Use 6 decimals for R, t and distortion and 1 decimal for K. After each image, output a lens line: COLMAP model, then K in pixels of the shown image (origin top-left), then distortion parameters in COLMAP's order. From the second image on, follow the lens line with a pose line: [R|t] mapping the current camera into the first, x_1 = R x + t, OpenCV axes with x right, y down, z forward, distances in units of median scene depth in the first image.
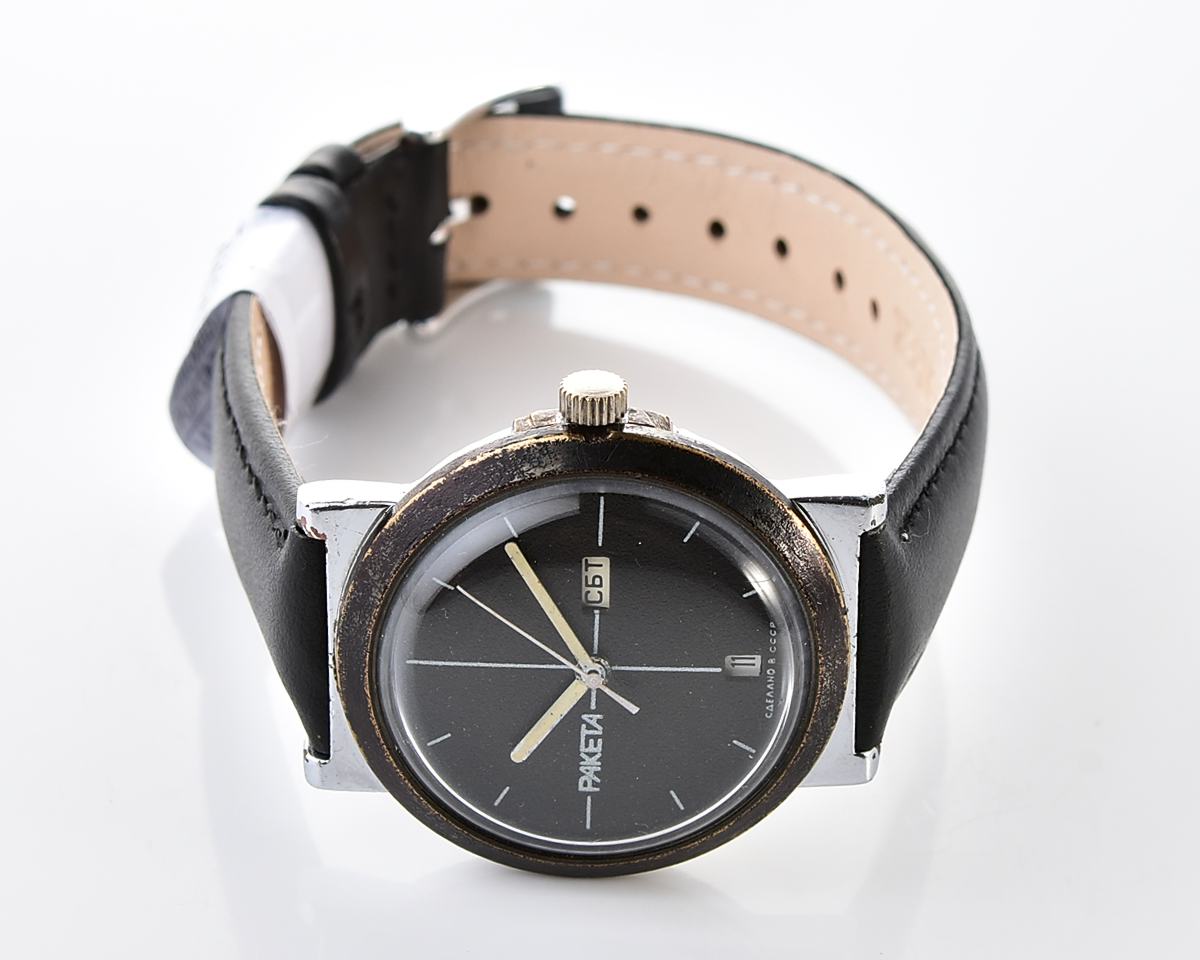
lens RADIAL K [[4972.5, 0, 600.0], [0, 4972.5, 480.0], [0, 0, 1]] dist [0.061976, 1.544015]
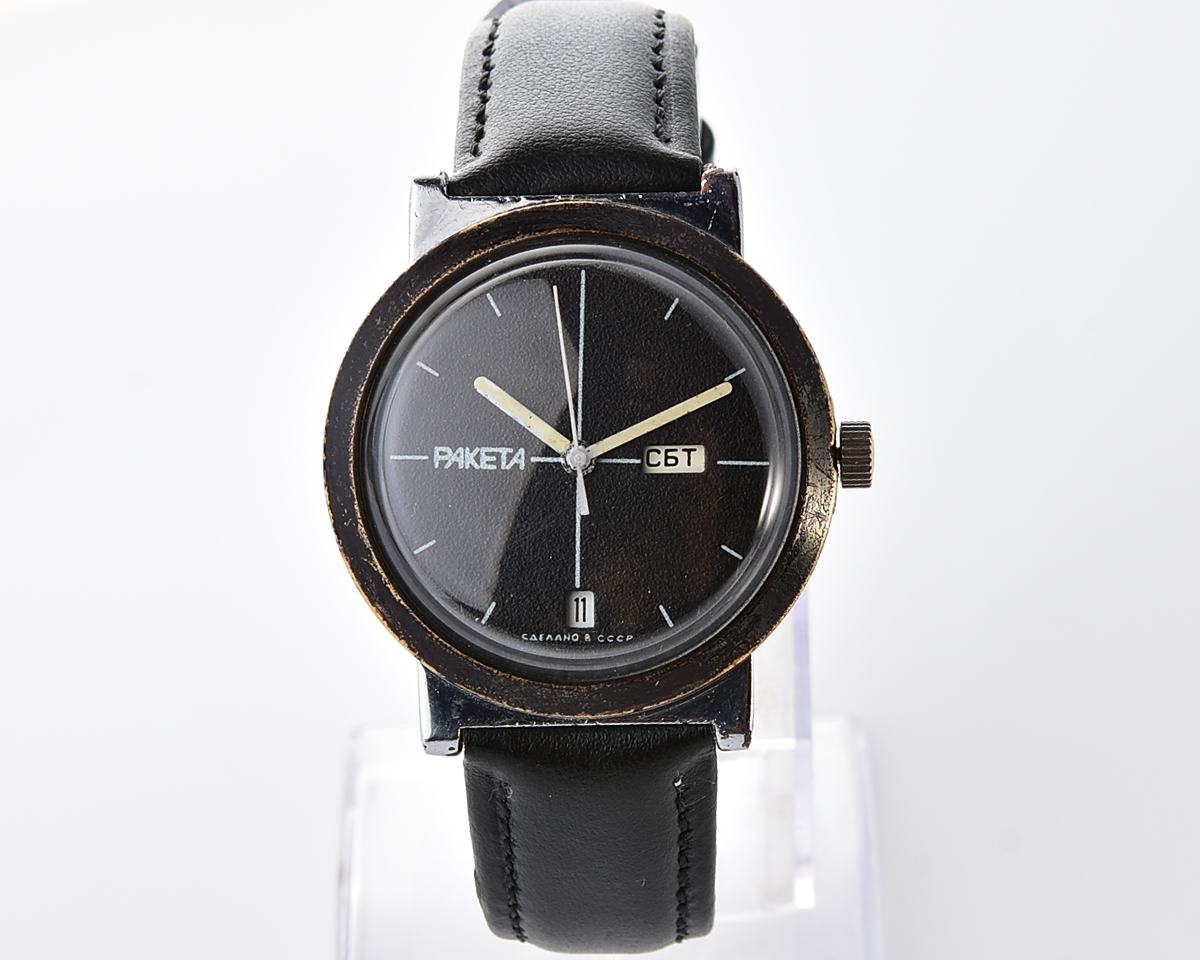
lens RADIAL K [[4972.5, 0, 600.0], [0, 4972.5, 480.0], [0, 0, 1]] dist [0.061976, 1.544015]
pose [[0.020121, 0.999207, -0.034355, 0.037250], [-0.902954, 0.003408, -0.429724, 0.462302], [-0.429267, 0.039668, 0.902306, 0.100788]]
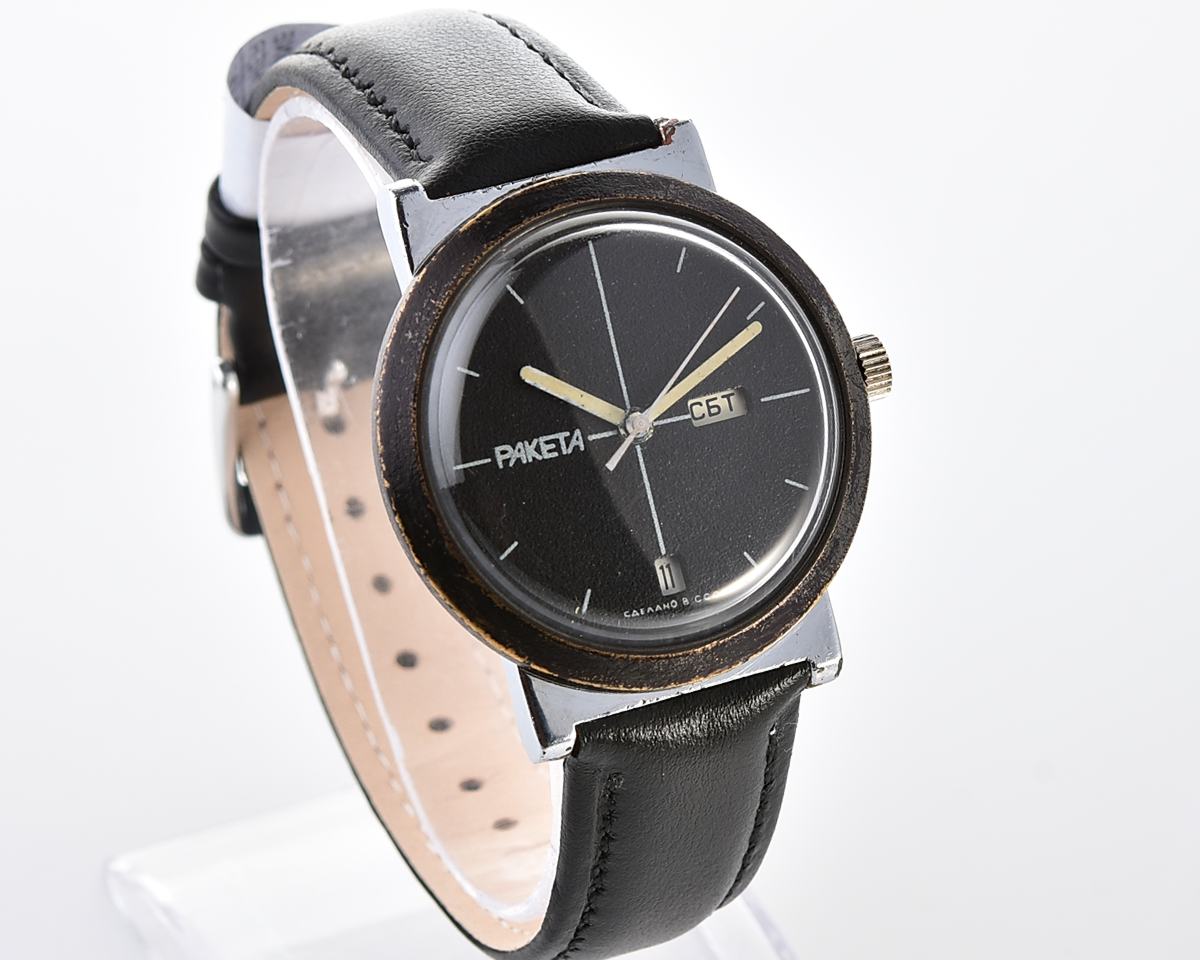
lens RADIAL K [[4972.5, 0, 600.0], [0, 4972.5, 480.0], [0, 0, 1]] dist [0.061976, 1.544015]
pose [[0.271682, 0.961504, -0.041227, 0.047494], [-0.665447, 0.156736, -0.729804, 0.761129], [-0.695248, 0.225709, 0.682412, 0.337889]]
